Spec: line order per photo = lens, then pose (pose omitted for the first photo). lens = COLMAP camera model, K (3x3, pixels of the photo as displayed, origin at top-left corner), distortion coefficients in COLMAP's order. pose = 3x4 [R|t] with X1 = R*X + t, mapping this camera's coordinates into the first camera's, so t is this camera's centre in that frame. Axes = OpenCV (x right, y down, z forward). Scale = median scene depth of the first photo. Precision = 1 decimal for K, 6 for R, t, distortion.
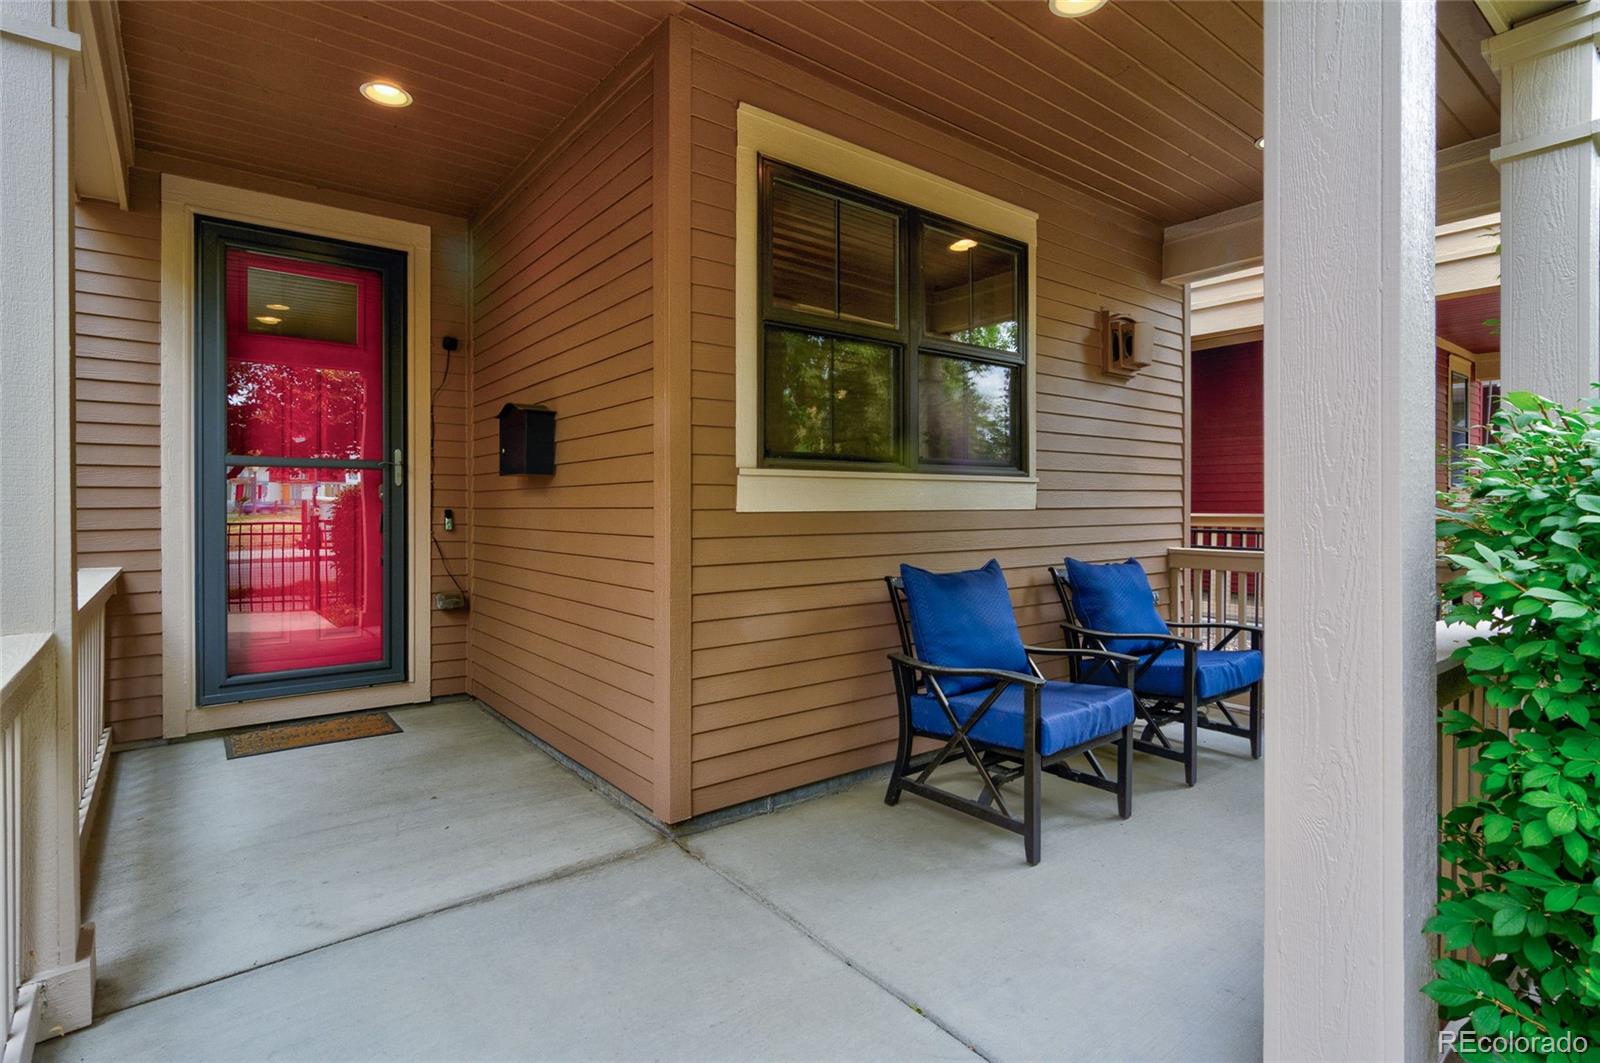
lens RADIAL K [[770.8, 0, 810.1], [0, 770.8, 509.5], [0, 0, 1]] dist [-0.004195, -0.000549]
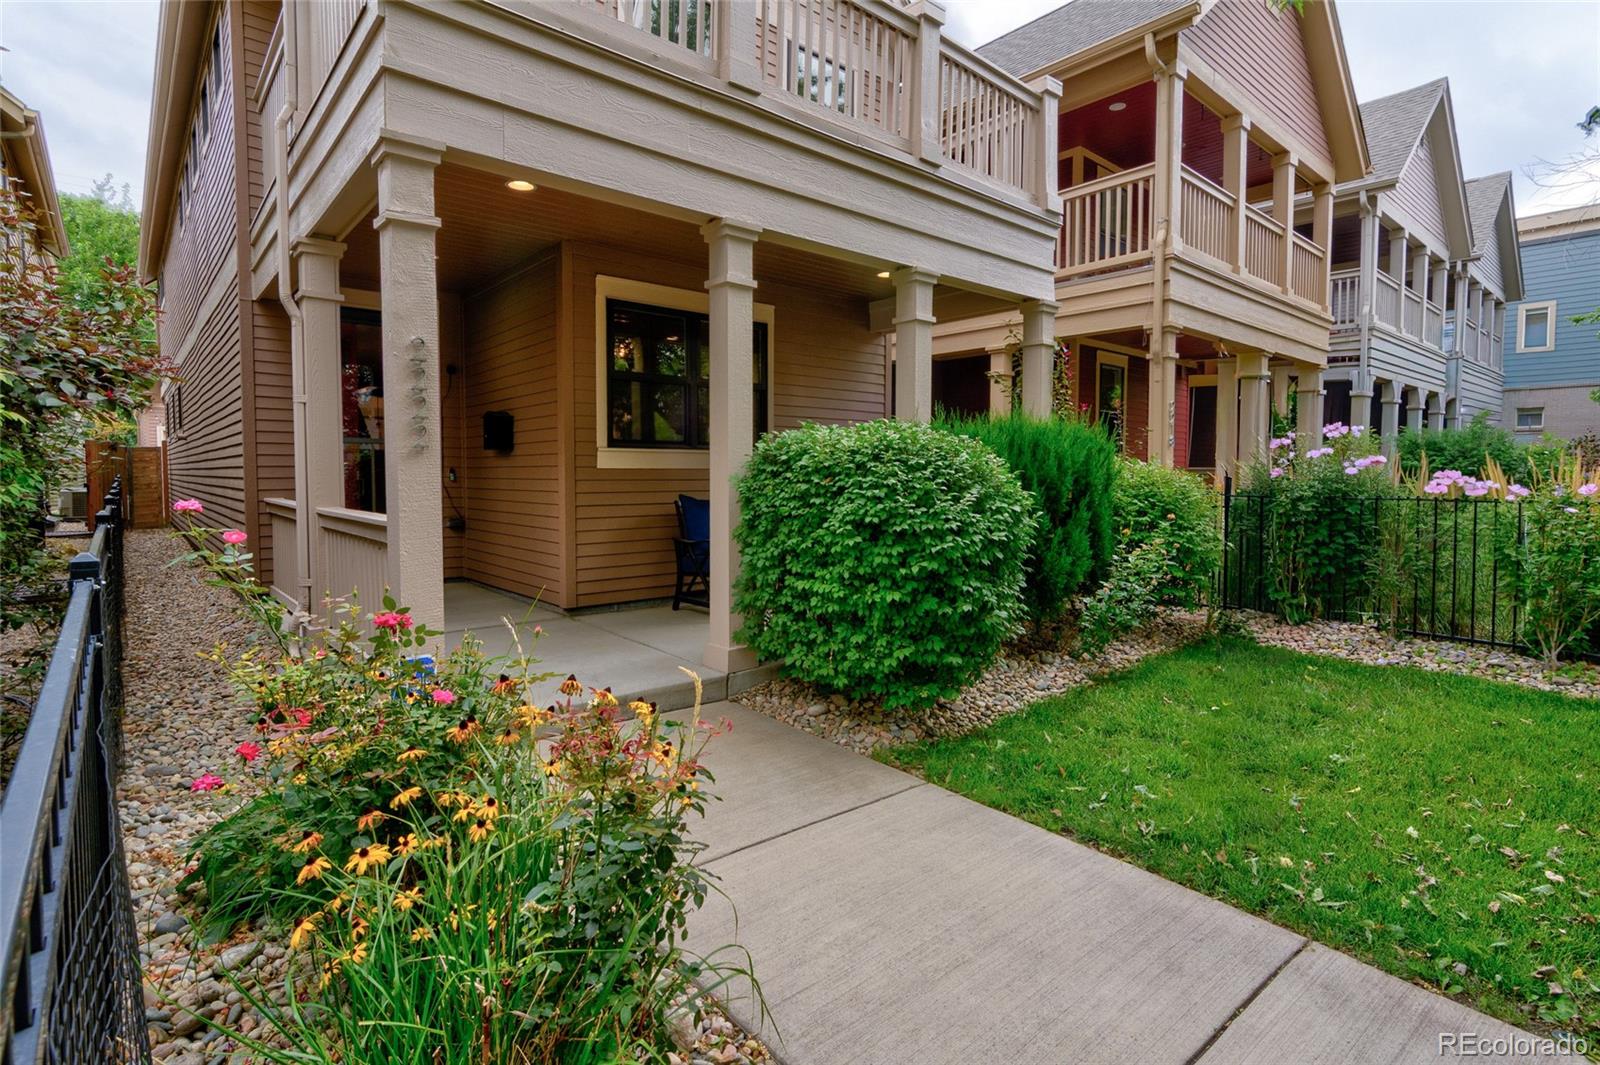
lens RADIAL K [[770.8, 0, 812.1], [0, 770.8, 505.9], [0, 0, 1]] dist [-0.004195, -0.000549]
pose [[0.999600, 0.006261, 0.027596, 0.419320], [-0.007610, 0.998768, 0.049042, -0.003095], [-0.027255, -0.049232, 0.998415, -1.092404]]
